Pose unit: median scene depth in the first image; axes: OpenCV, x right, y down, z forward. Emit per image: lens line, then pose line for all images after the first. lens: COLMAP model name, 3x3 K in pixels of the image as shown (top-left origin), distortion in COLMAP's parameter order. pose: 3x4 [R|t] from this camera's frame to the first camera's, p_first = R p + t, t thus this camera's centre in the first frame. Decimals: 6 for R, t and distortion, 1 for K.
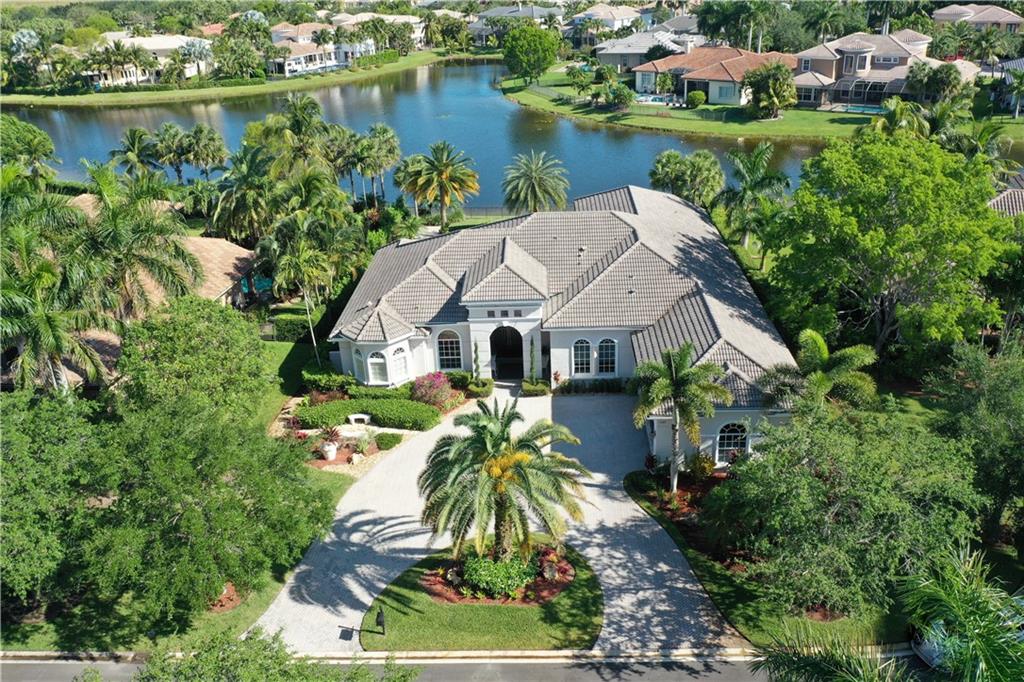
lens RADIAL K [[858.2, 0, 512.0], [0, 858.2, 341.0], [0, 0, 1]] dist [-0.008121, 0.004905]
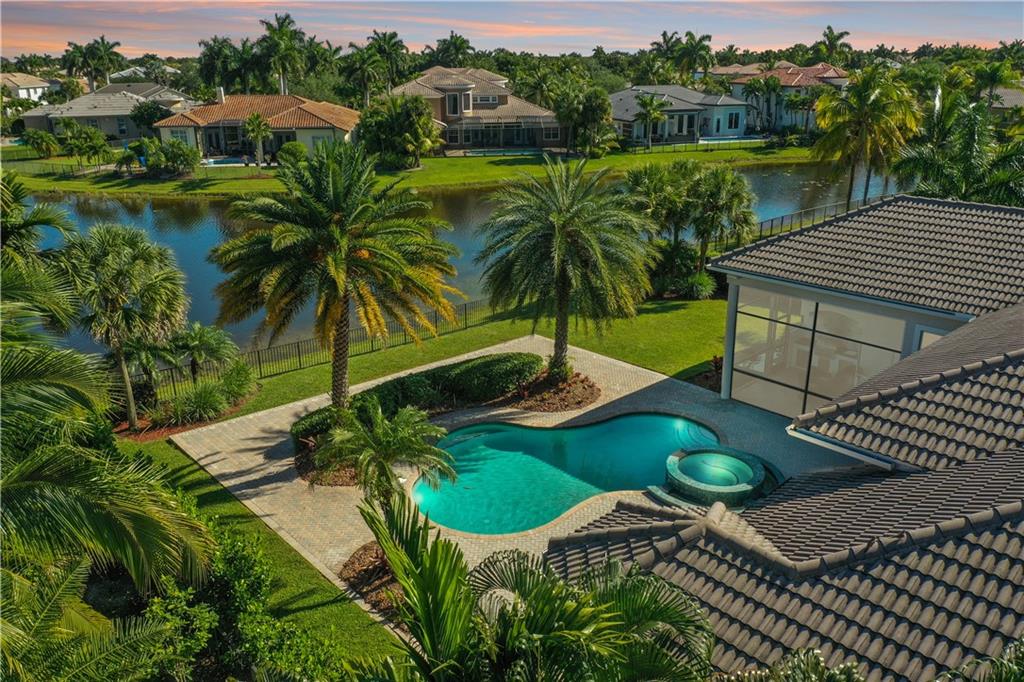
lens RADIAL K [[804.2, 0, 512.0], [0, 804.2, 341.0], [0, 0, 1]] dist [-0.006977, 0.006430]
pose [[0.714343, -0.195355, 0.671975, -0.256220], [0.269424, 0.963000, -0.006450, -0.159790], [-0.645852, 0.185654, 0.740546, 0.835437]]
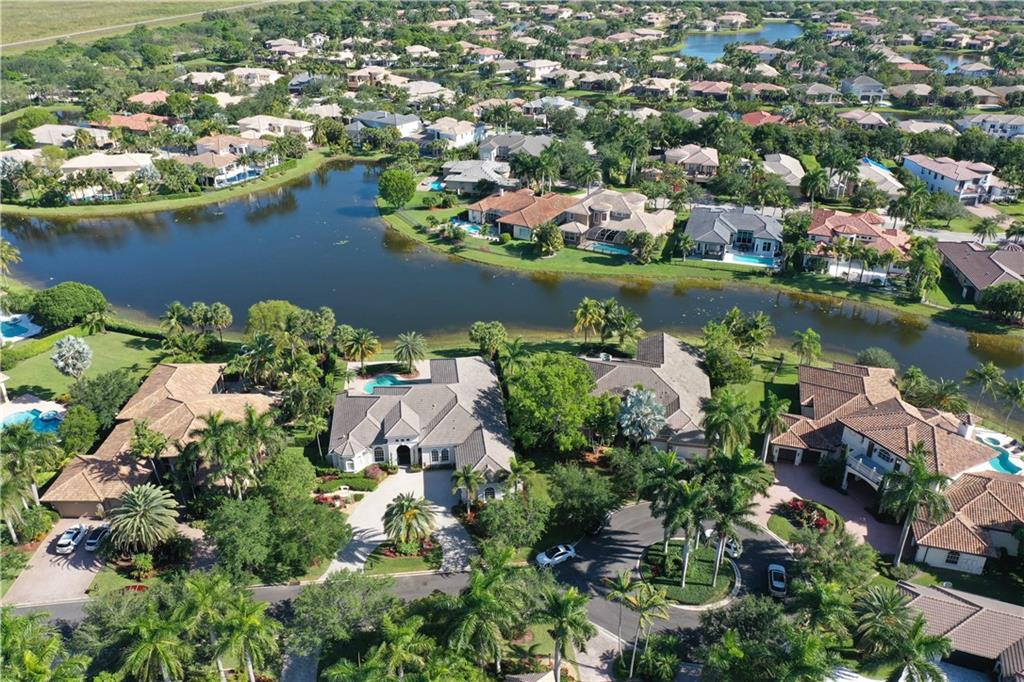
lens RADIAL K [[806.4, 0, 512.0], [0, 806.4, 341.0], [0, 0, 1]] dist [-0.009316, 0.006047]
pose [[0.985685, -0.030141, 0.165880, -0.054540], [0.024251, 0.999005, 0.037421, -0.289400], [-0.166843, -0.032862, 0.985436, -0.960583]]
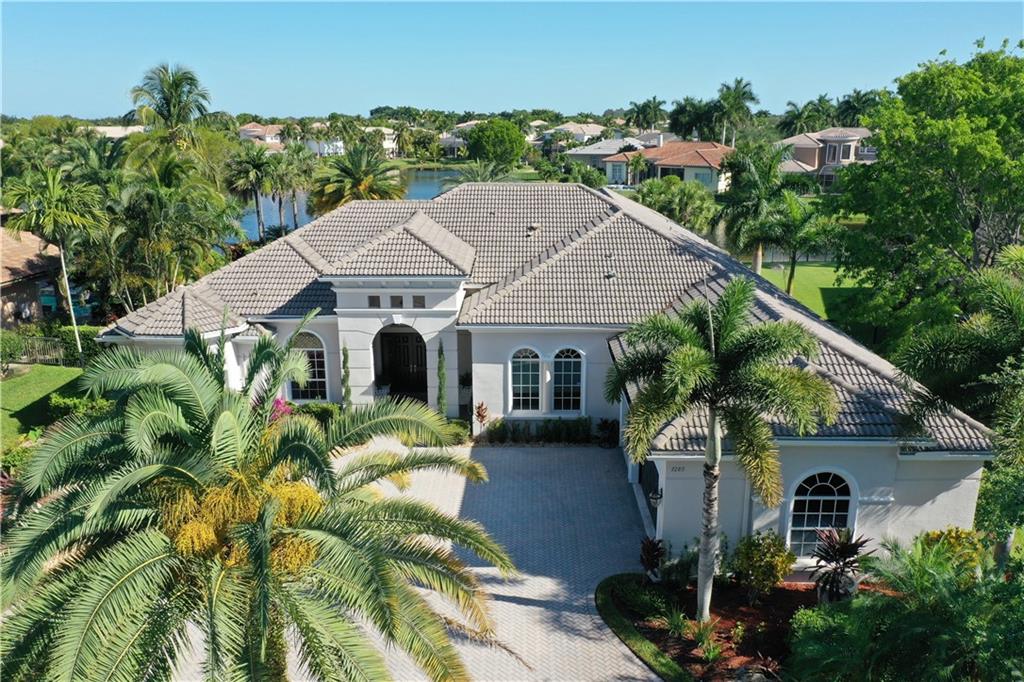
lens RADIAL K [[806.4, 0, 512.0], [0, 806.4, 341.0], [0, 0, 1]] dist [-0.009316, 0.006047]
pose [[0.998980, 0.032683, 0.031167, 0.040328], [-0.027313, 0.986839, -0.159381, 0.060307], [-0.035966, 0.158368, 0.986725, 0.333259]]
